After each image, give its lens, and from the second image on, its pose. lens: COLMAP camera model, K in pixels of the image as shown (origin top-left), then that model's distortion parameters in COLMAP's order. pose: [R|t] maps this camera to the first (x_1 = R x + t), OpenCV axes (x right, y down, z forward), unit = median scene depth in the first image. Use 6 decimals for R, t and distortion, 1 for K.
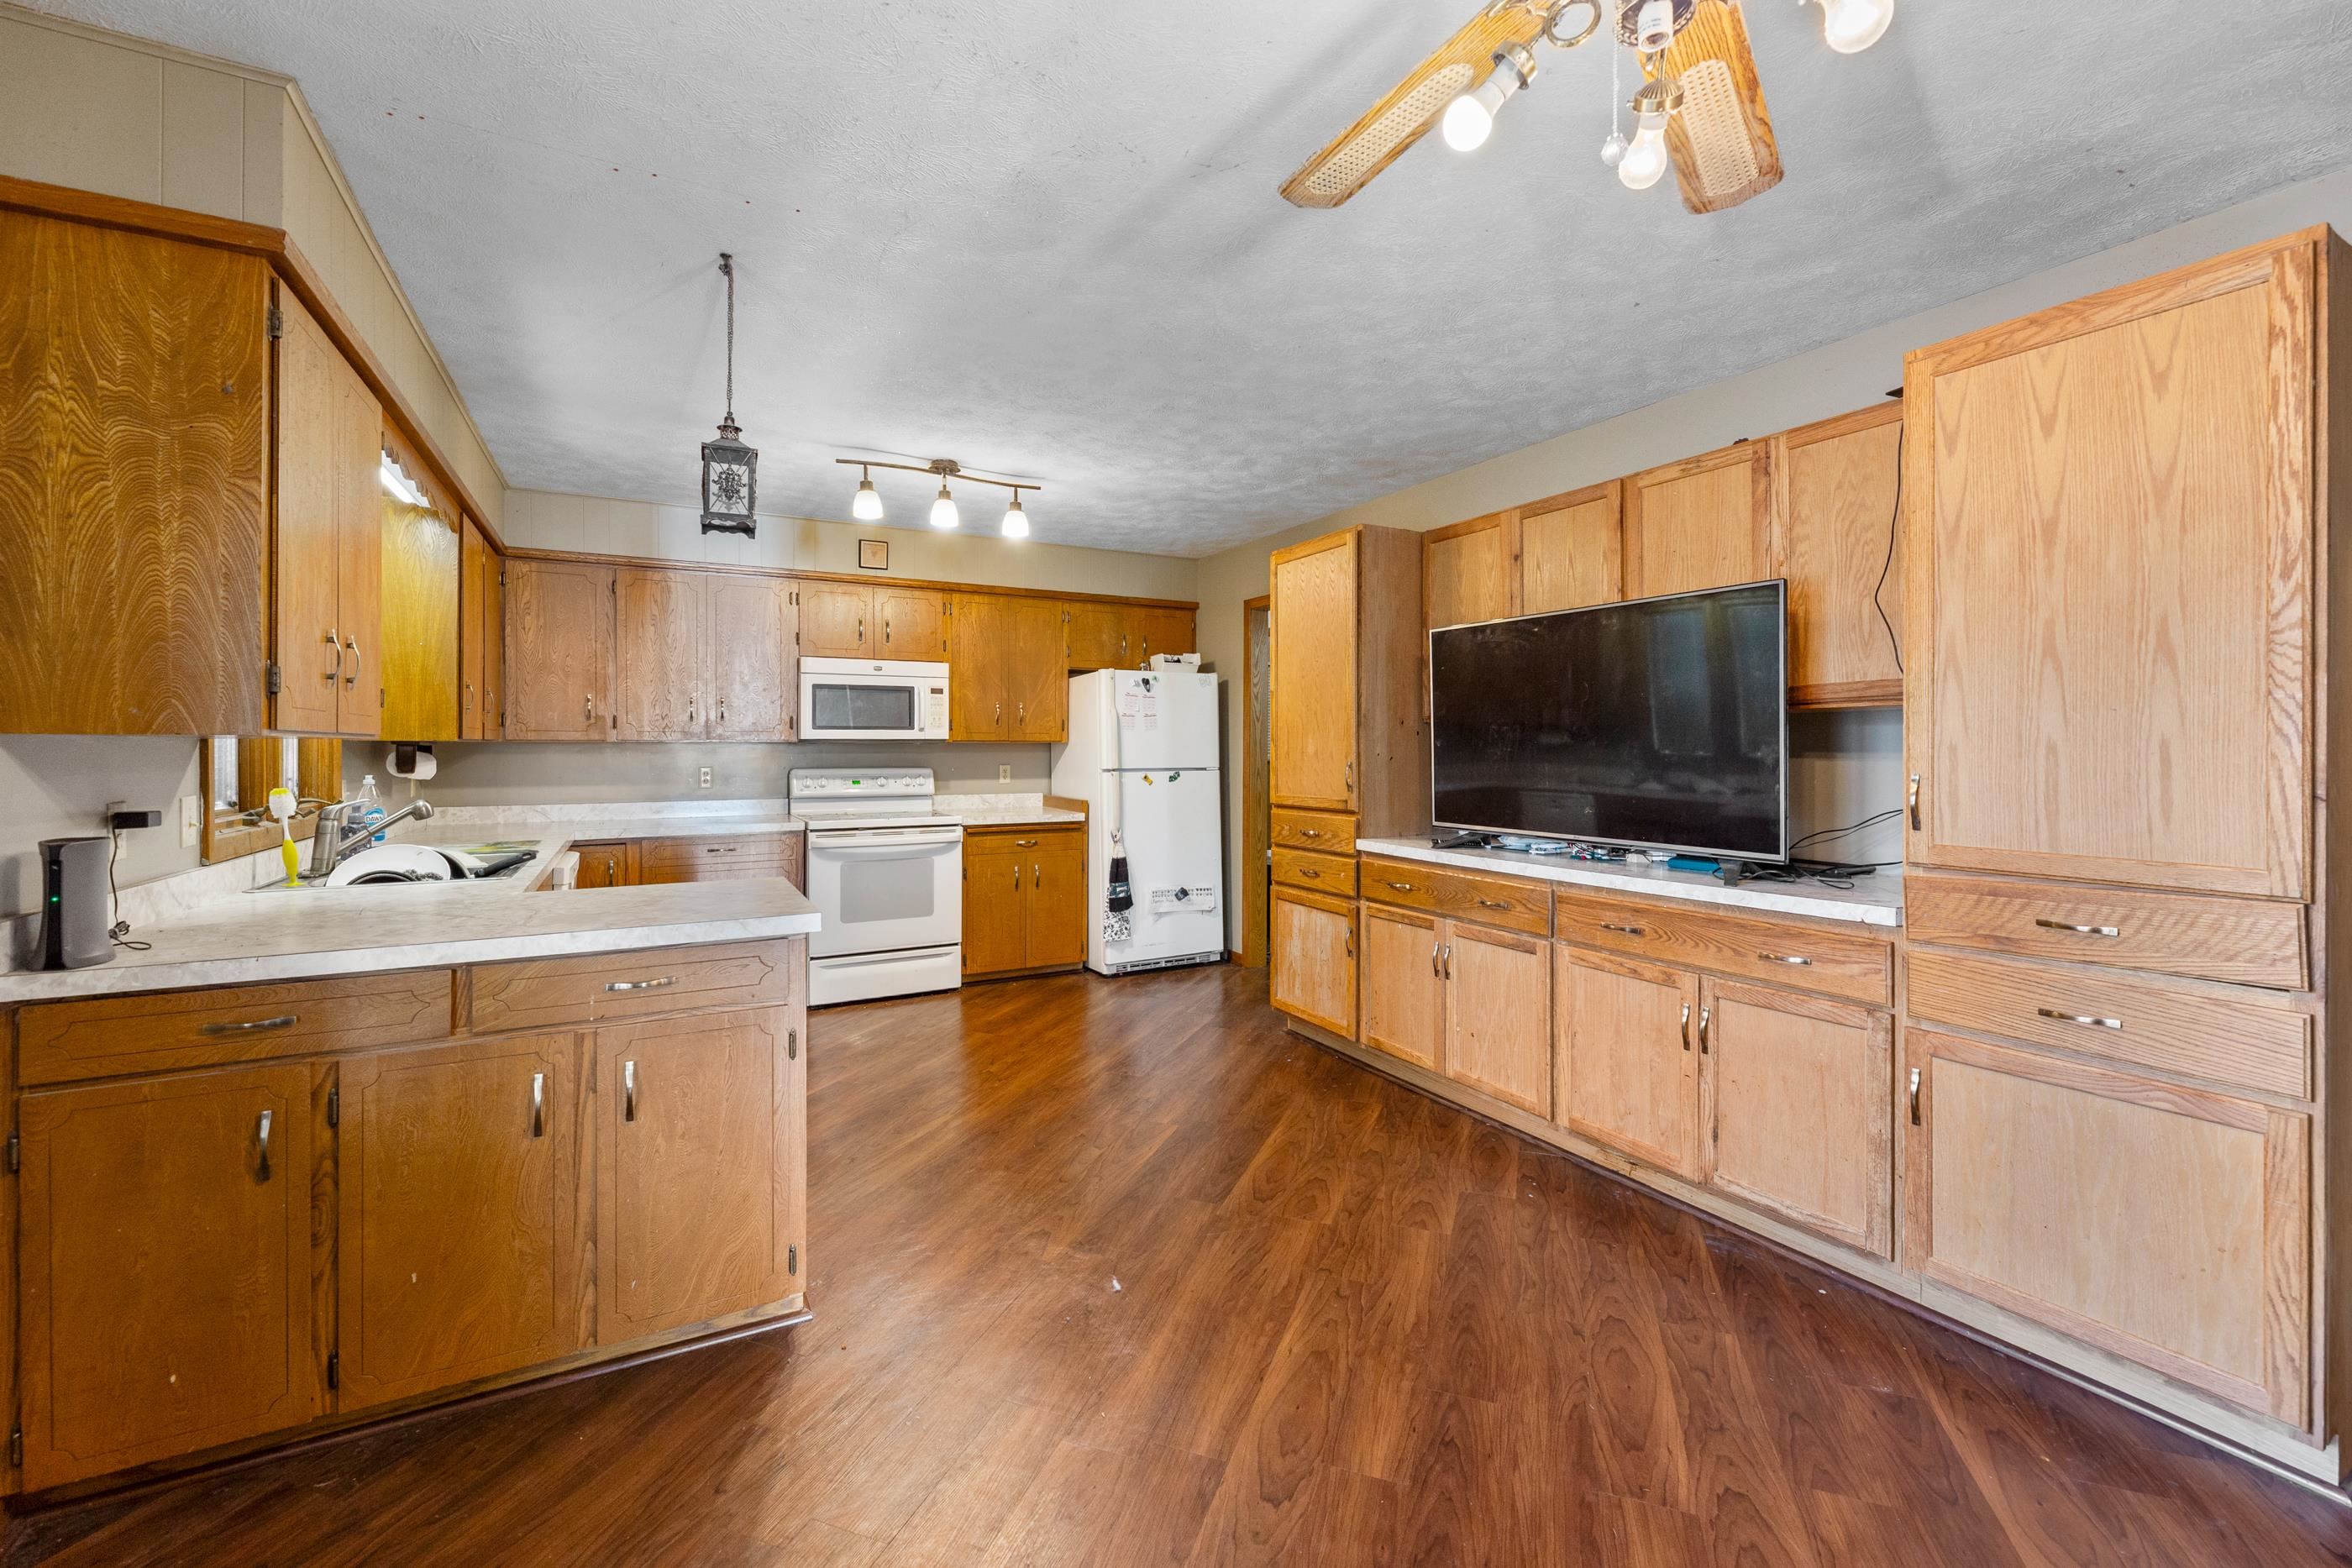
lens RADIAL K [[962.5, 0, 1179.8], [0, 962.5, 735.9], [0, 0, 1]] dist [-0.002936, 0.000855]
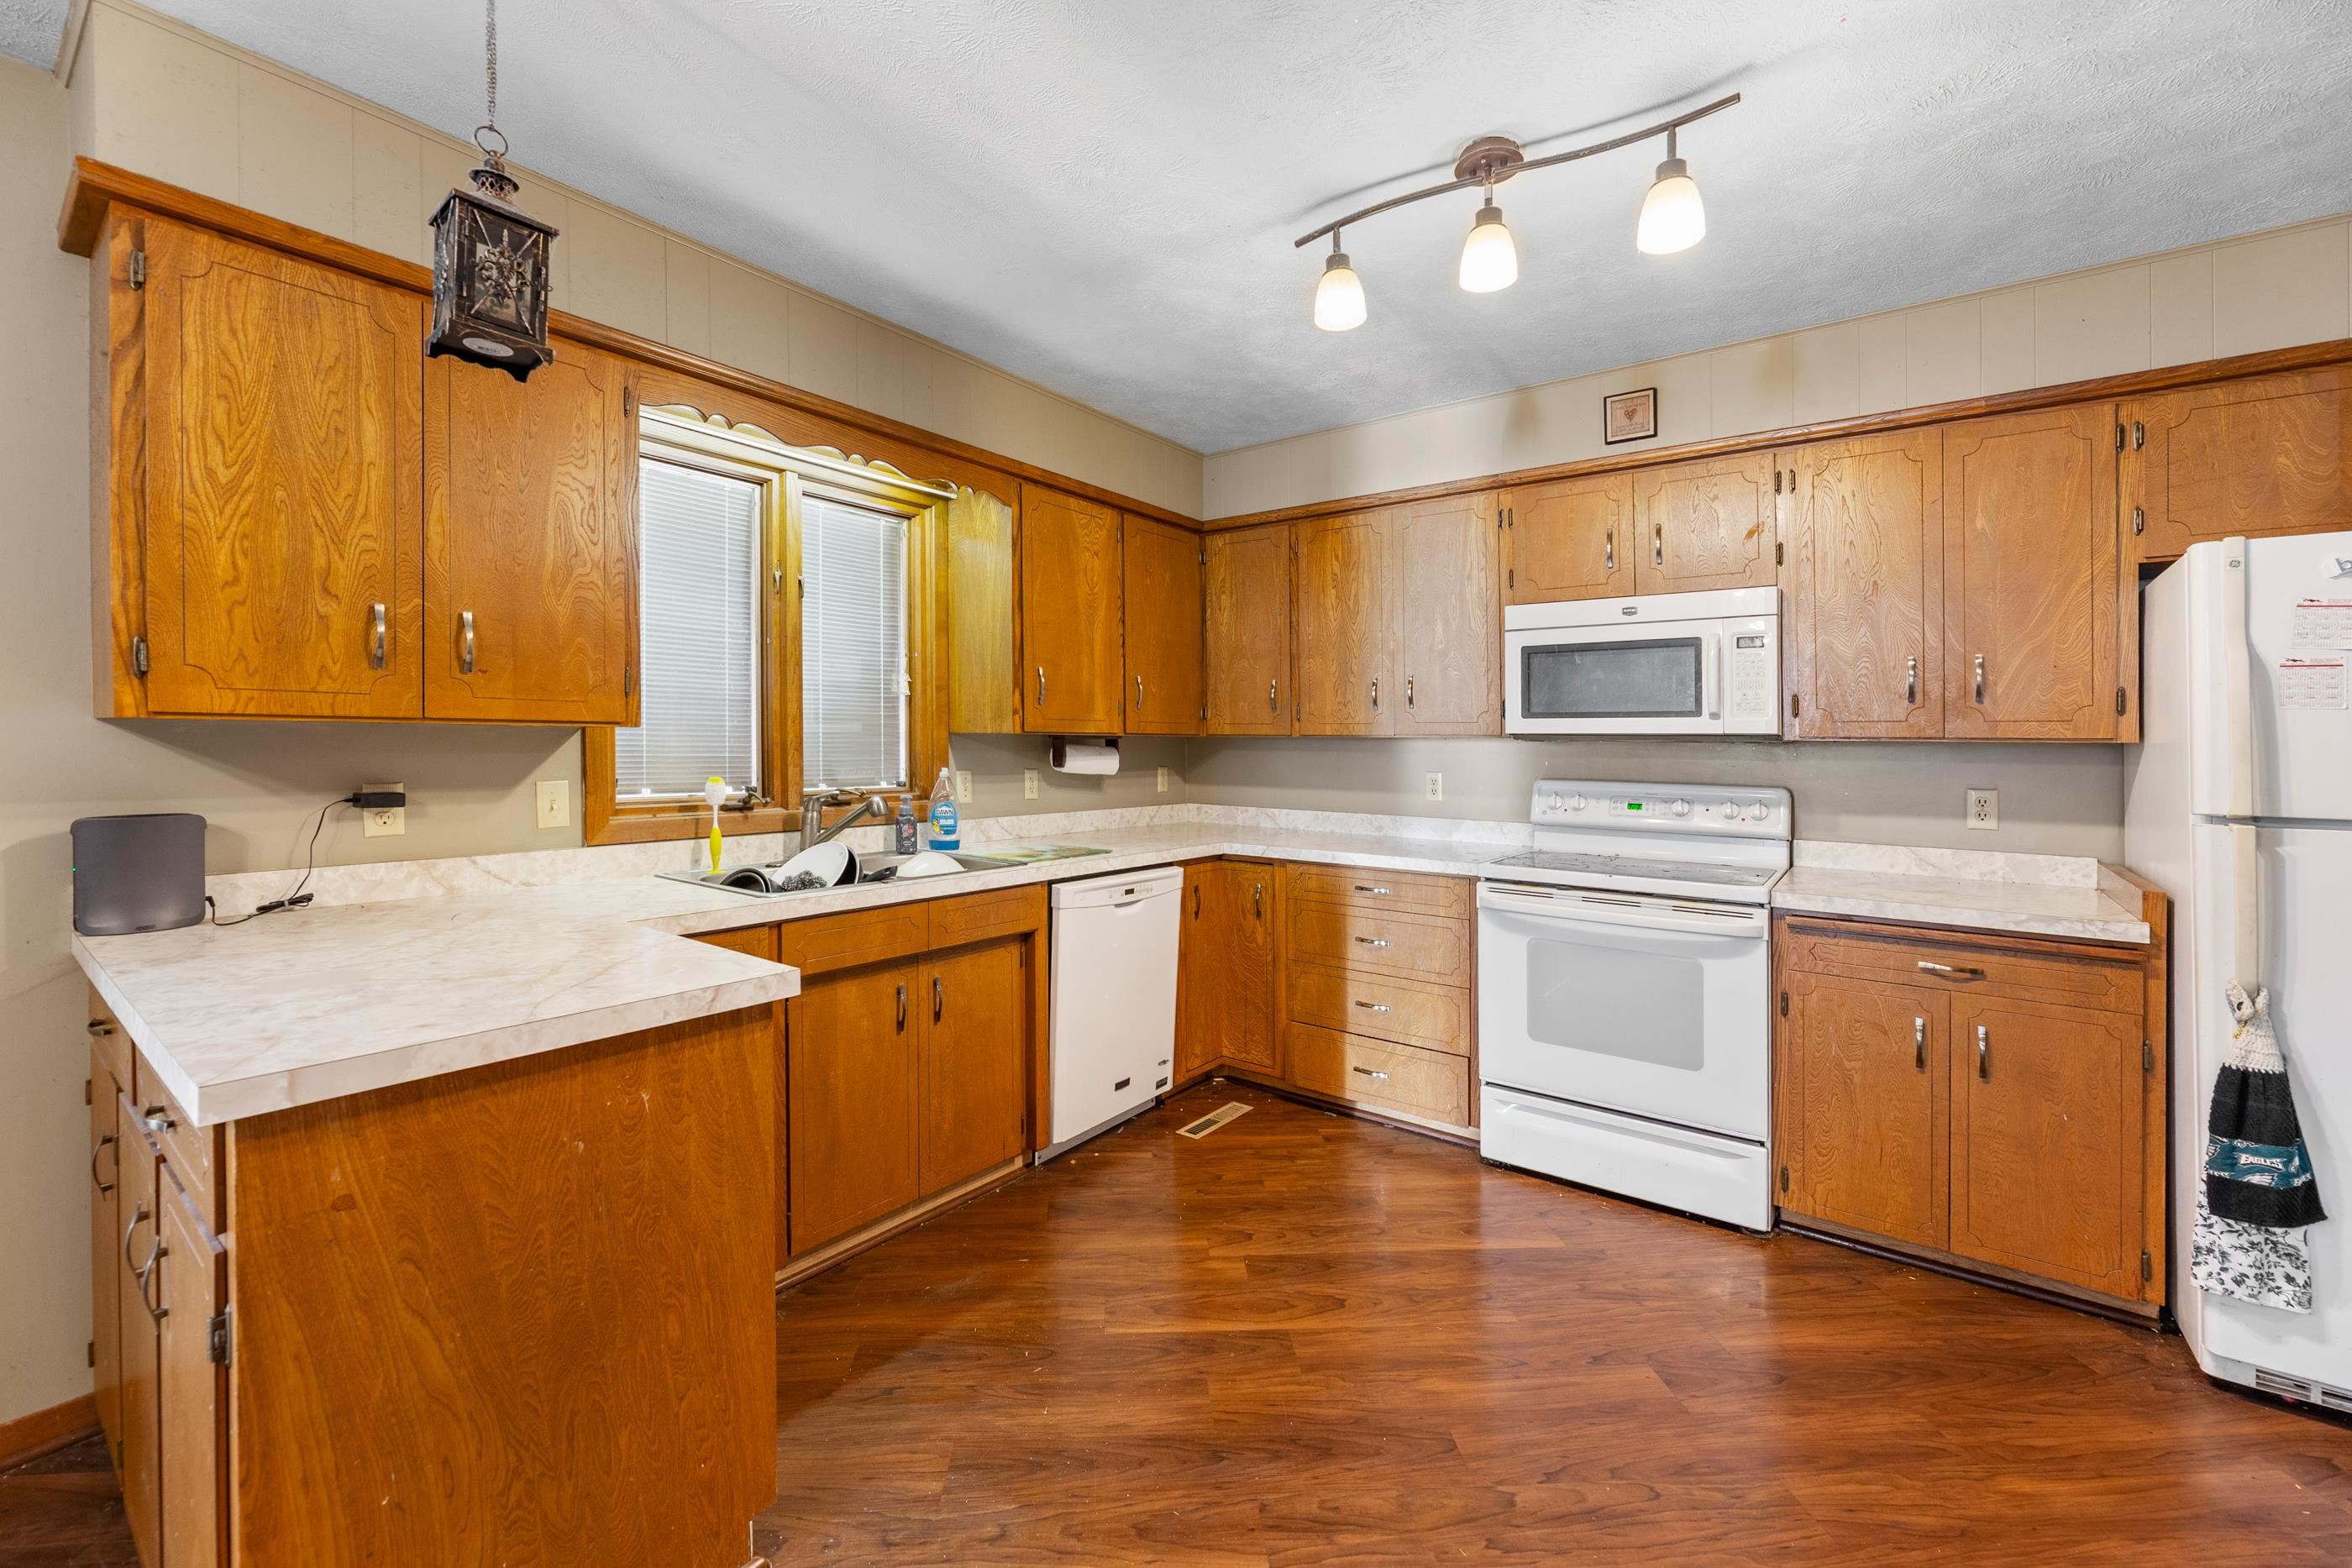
lens RADIAL K [[962.5, 0, 1167.1], [0, 962.5, 734.8], [0, 0, 1]] dist [-0.002936, 0.000855]
pose [[0.406477, -0.001592, -0.913660, 0.097518], [-0.000667, 0.999998, -0.002040, 0.005261], [0.913661, 0.001439, 0.406475, 0.501903]]
